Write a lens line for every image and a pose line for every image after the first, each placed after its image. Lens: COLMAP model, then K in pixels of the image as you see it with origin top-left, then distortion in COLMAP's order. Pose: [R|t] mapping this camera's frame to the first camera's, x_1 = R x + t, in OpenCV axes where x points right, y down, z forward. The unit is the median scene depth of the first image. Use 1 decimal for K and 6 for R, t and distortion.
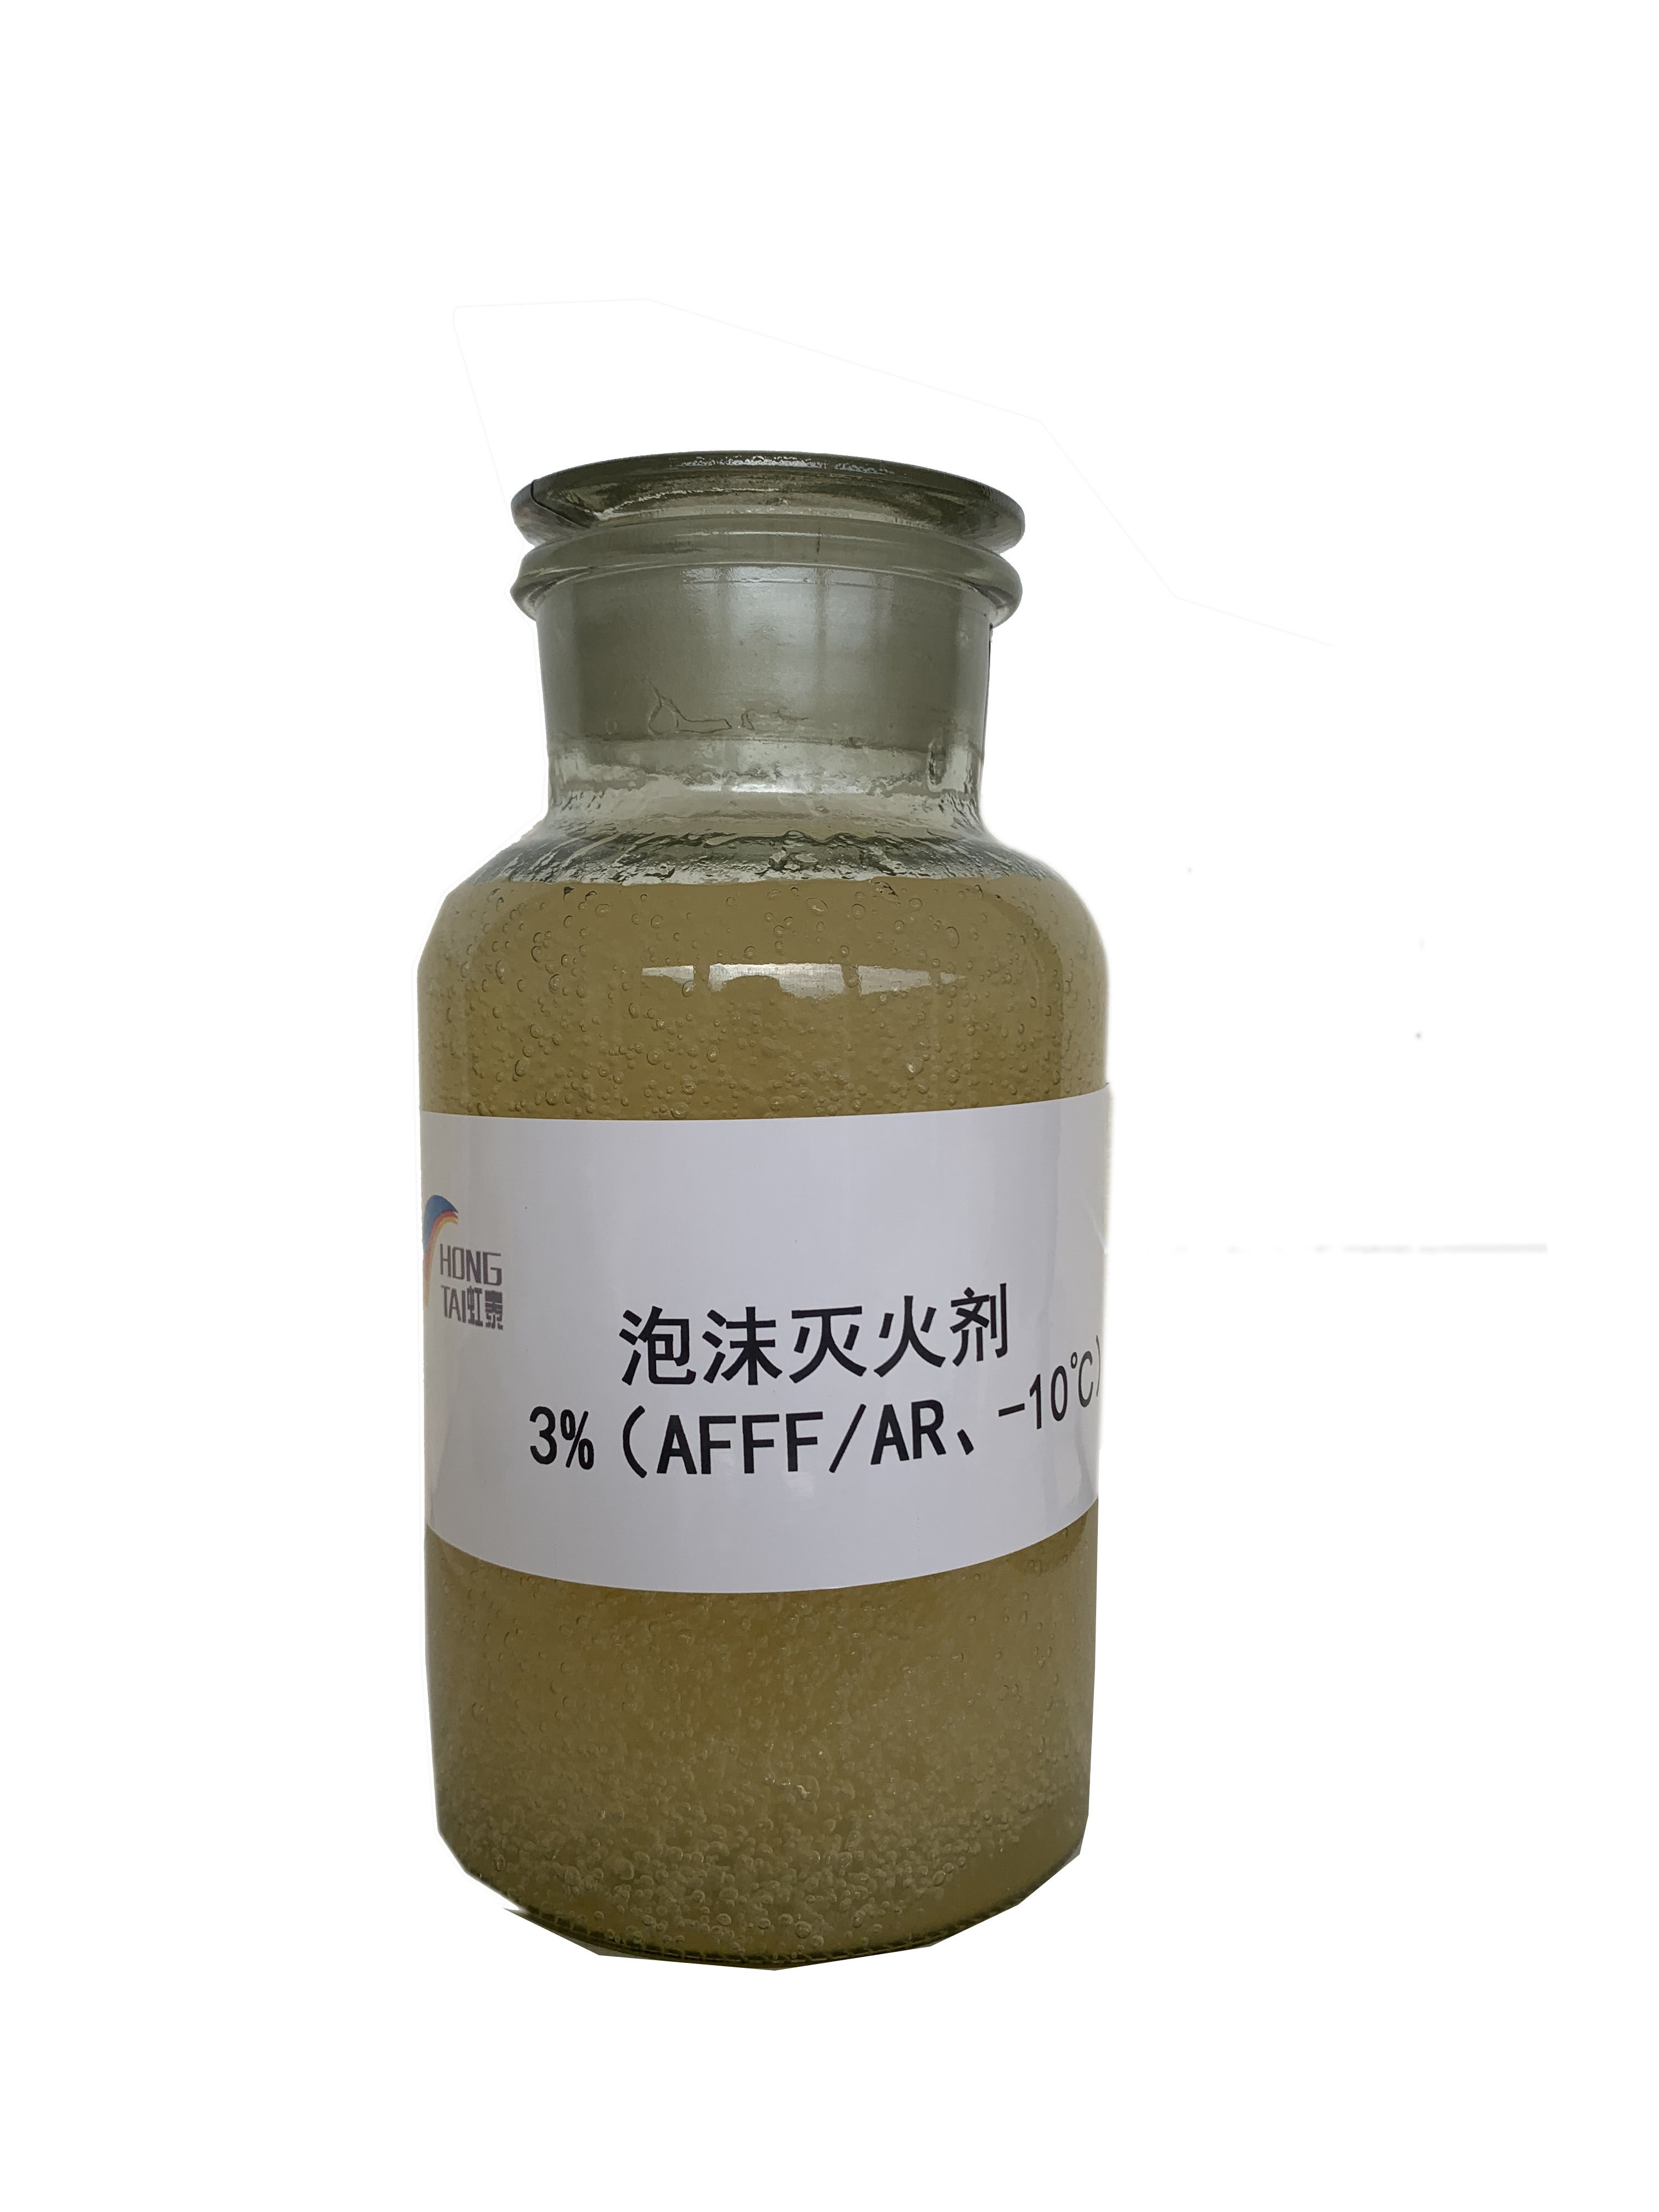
lens RADIAL K [[1780.0, 0, 826.6], [0, 1780.0, 1102.6], [0, 0, 1]] dist [0.107228, -0.241283]
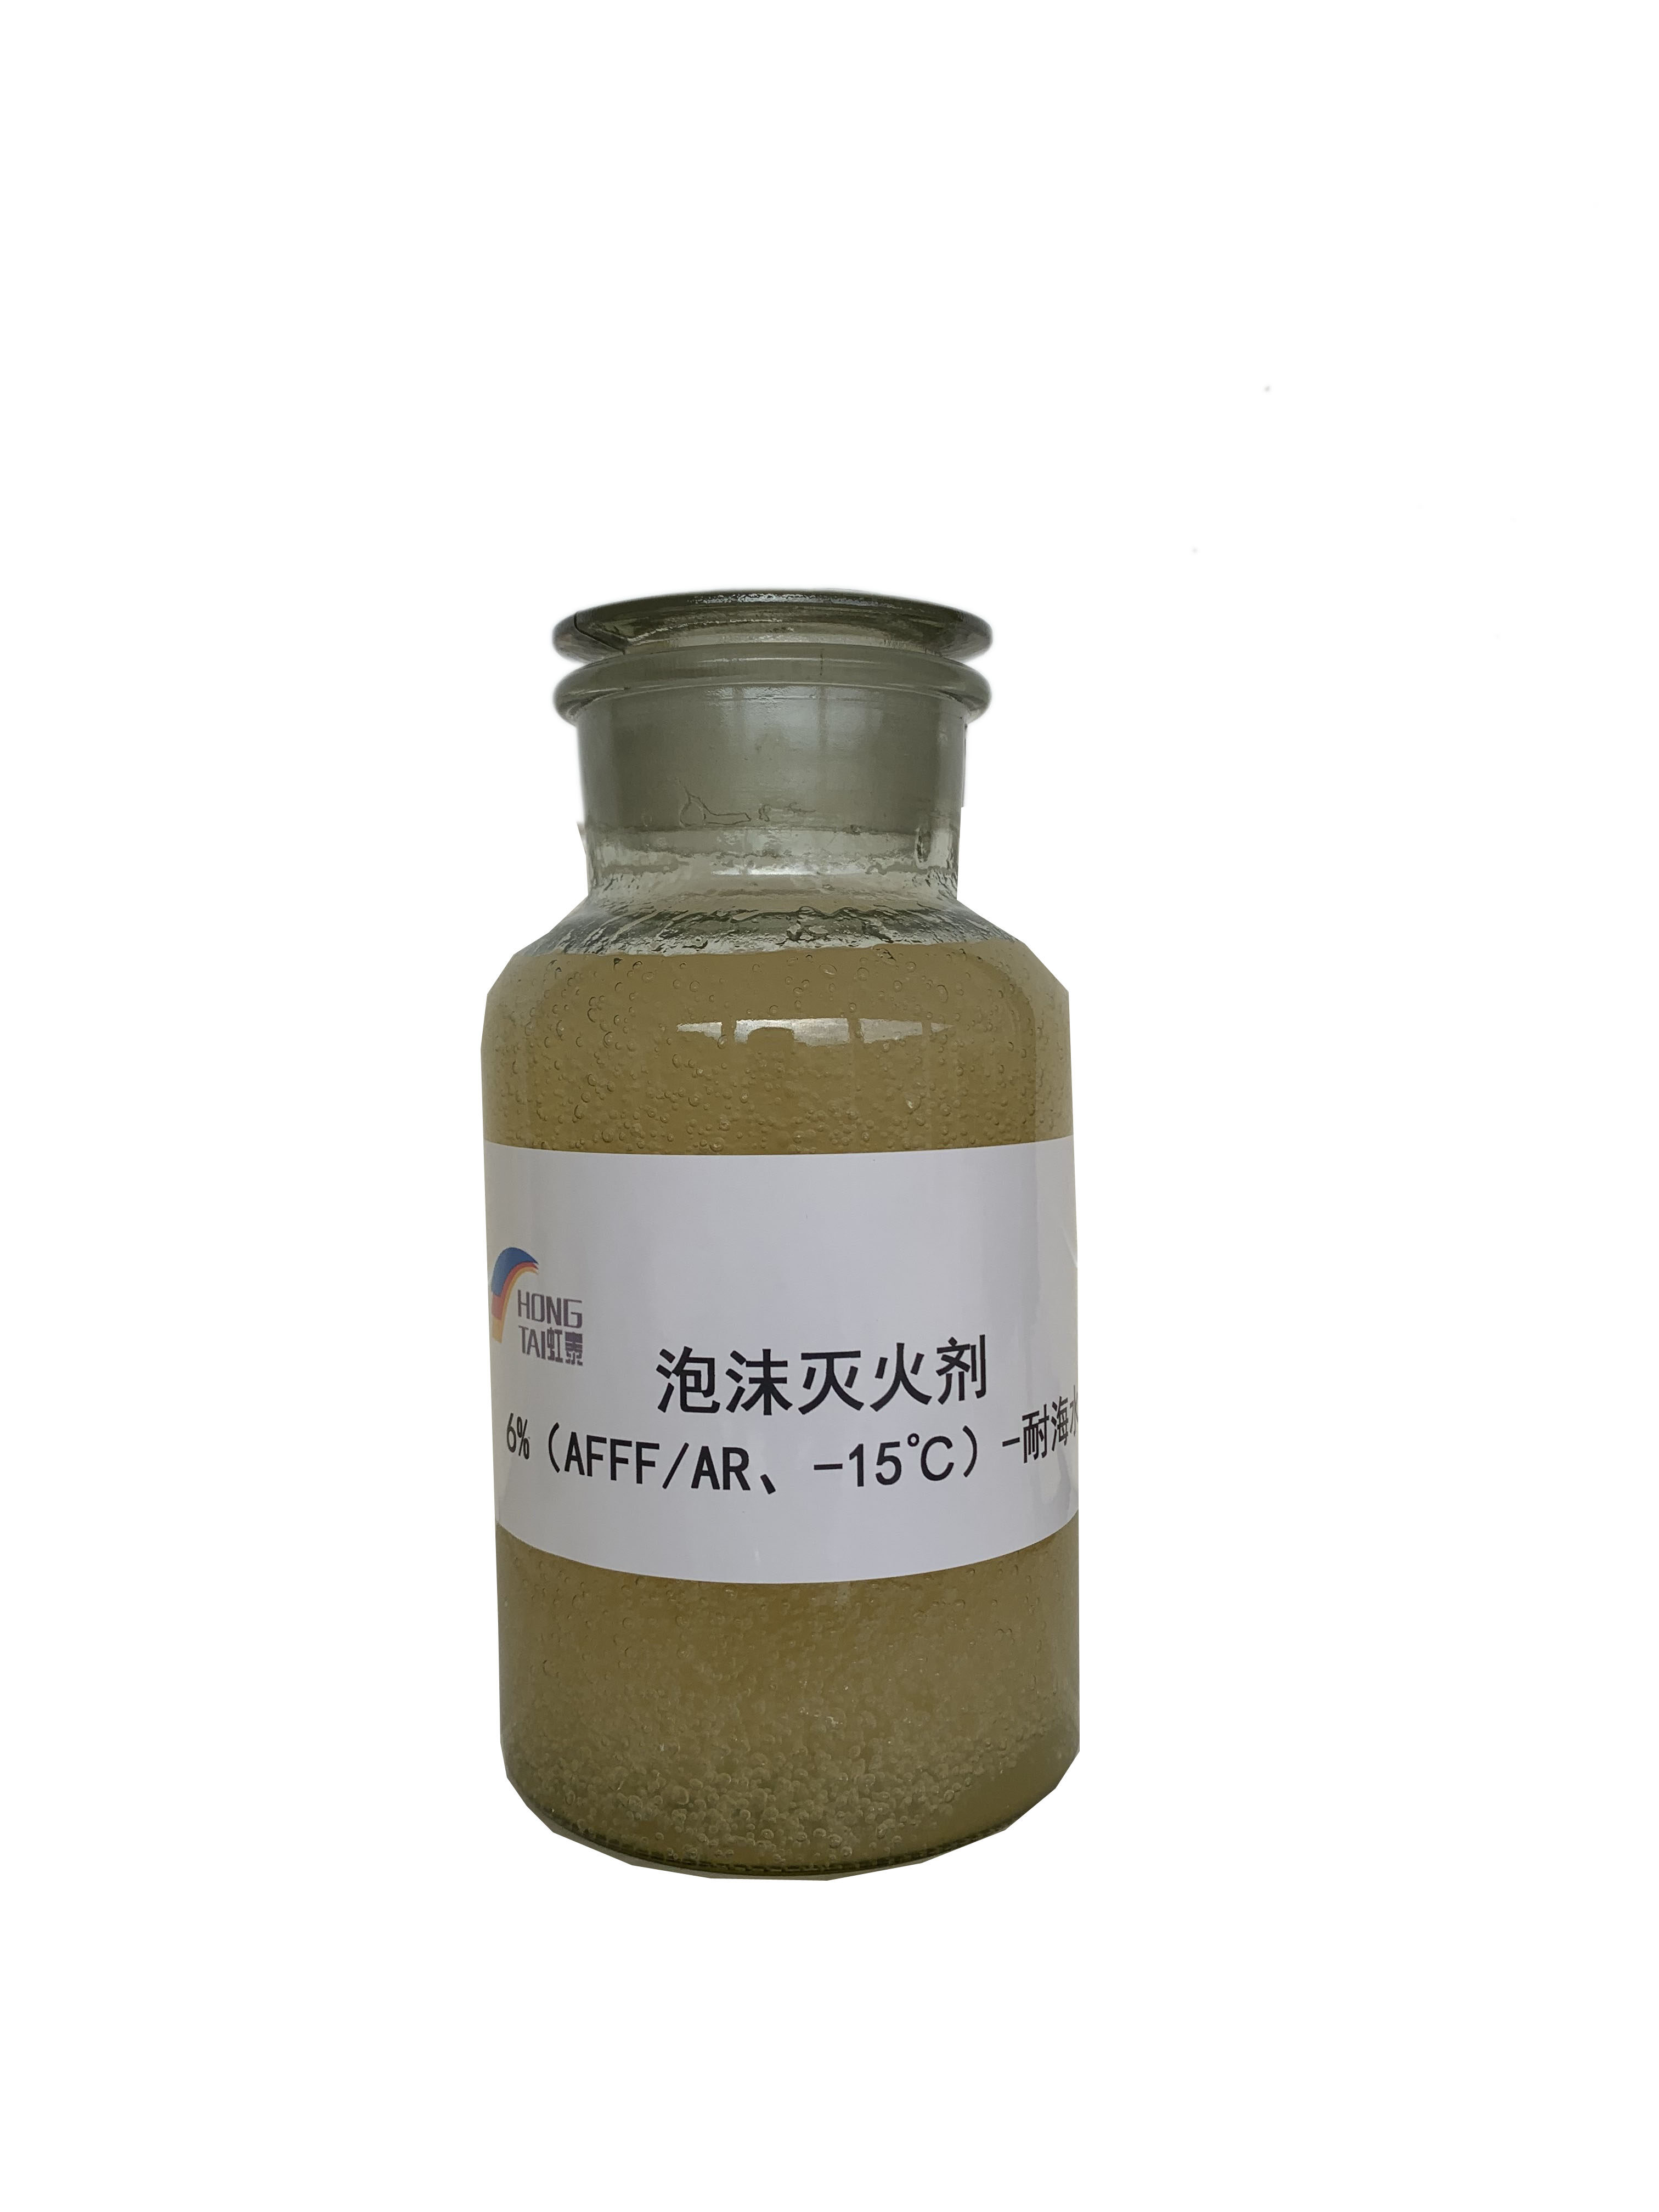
lens RADIAL K [[1757.5, 0, 827.9], [0, 1757.5, 1101.4], [0, 0, 1]] dist [0.121283, -0.300529]
pose [[0.999554, -0.021673, 0.020541, -0.030500], [0.022088, 0.999552, -0.020184, 0.000991], [-0.020094, 0.020628, 0.999585, -0.165248]]
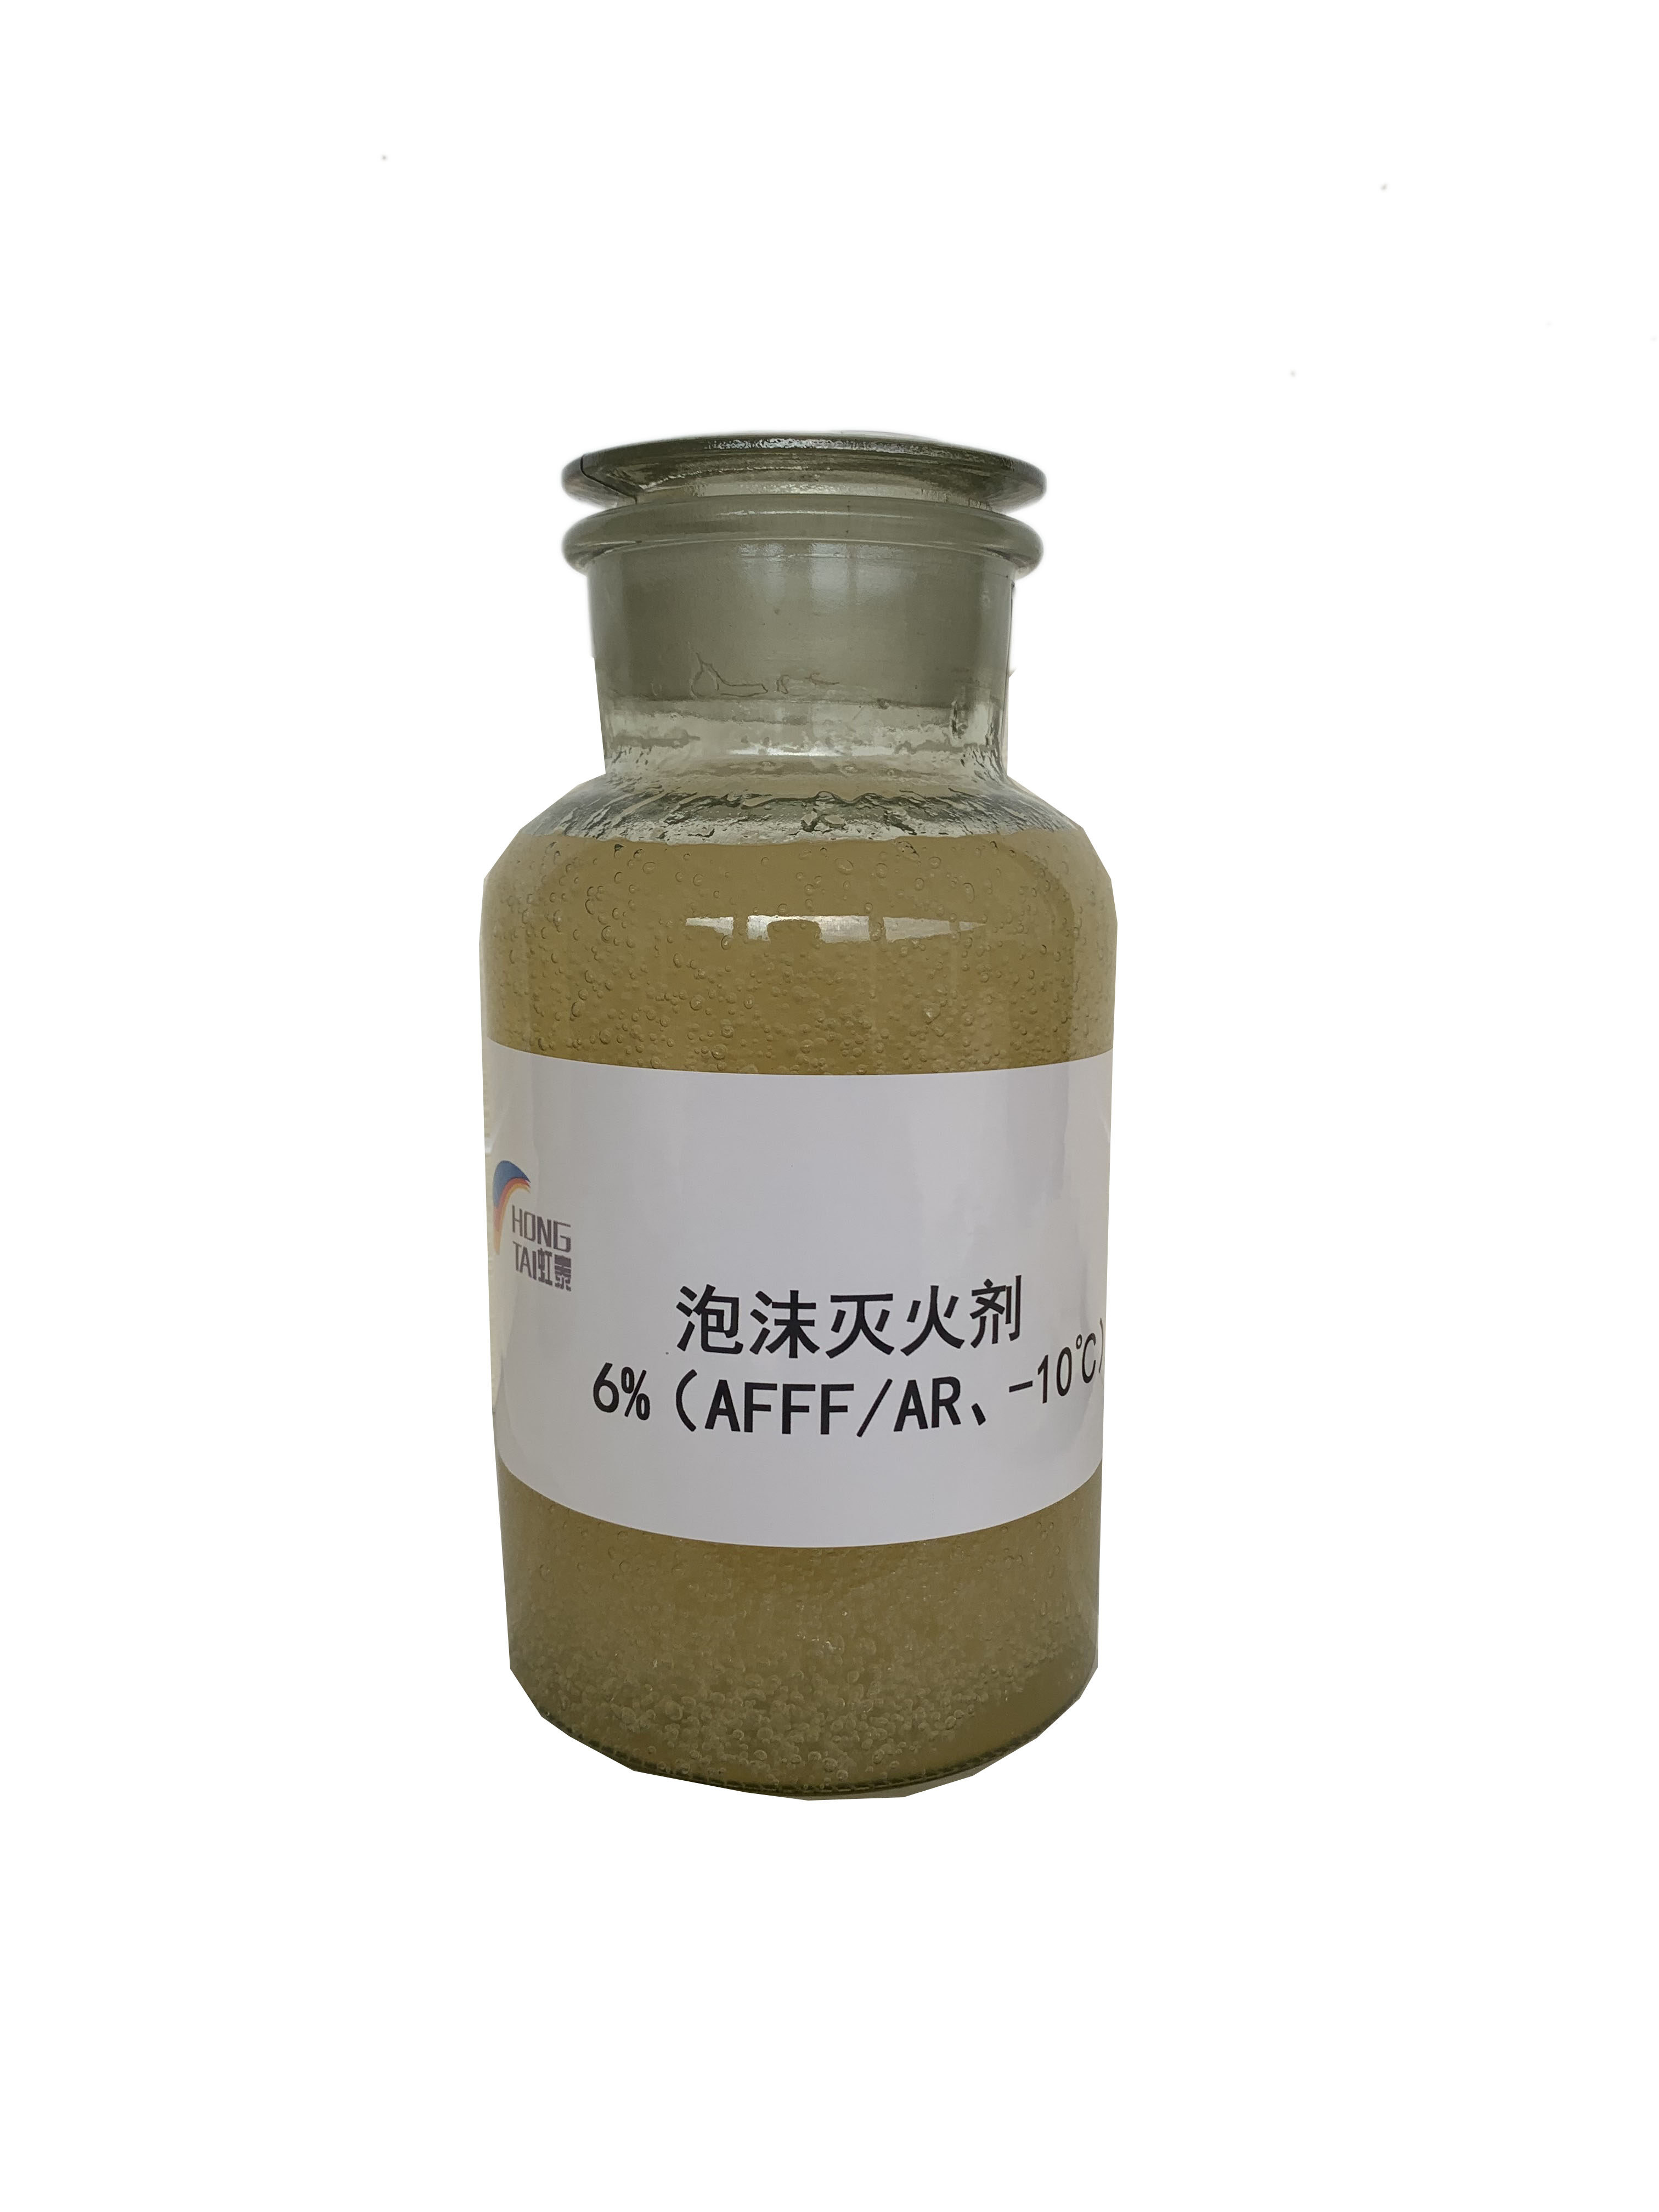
lens RADIAL K [[1780.0, 0, 826.6], [0, 1780.0, 1102.6], [0, 0, 1]] dist [0.107228, -0.241283]
pose [[0.999561, 0.005510, -0.029113, 0.015623], [-0.003039, 0.996442, 0.084228, -0.054645], [0.029473, -0.084103, 0.996021, -0.098830]]
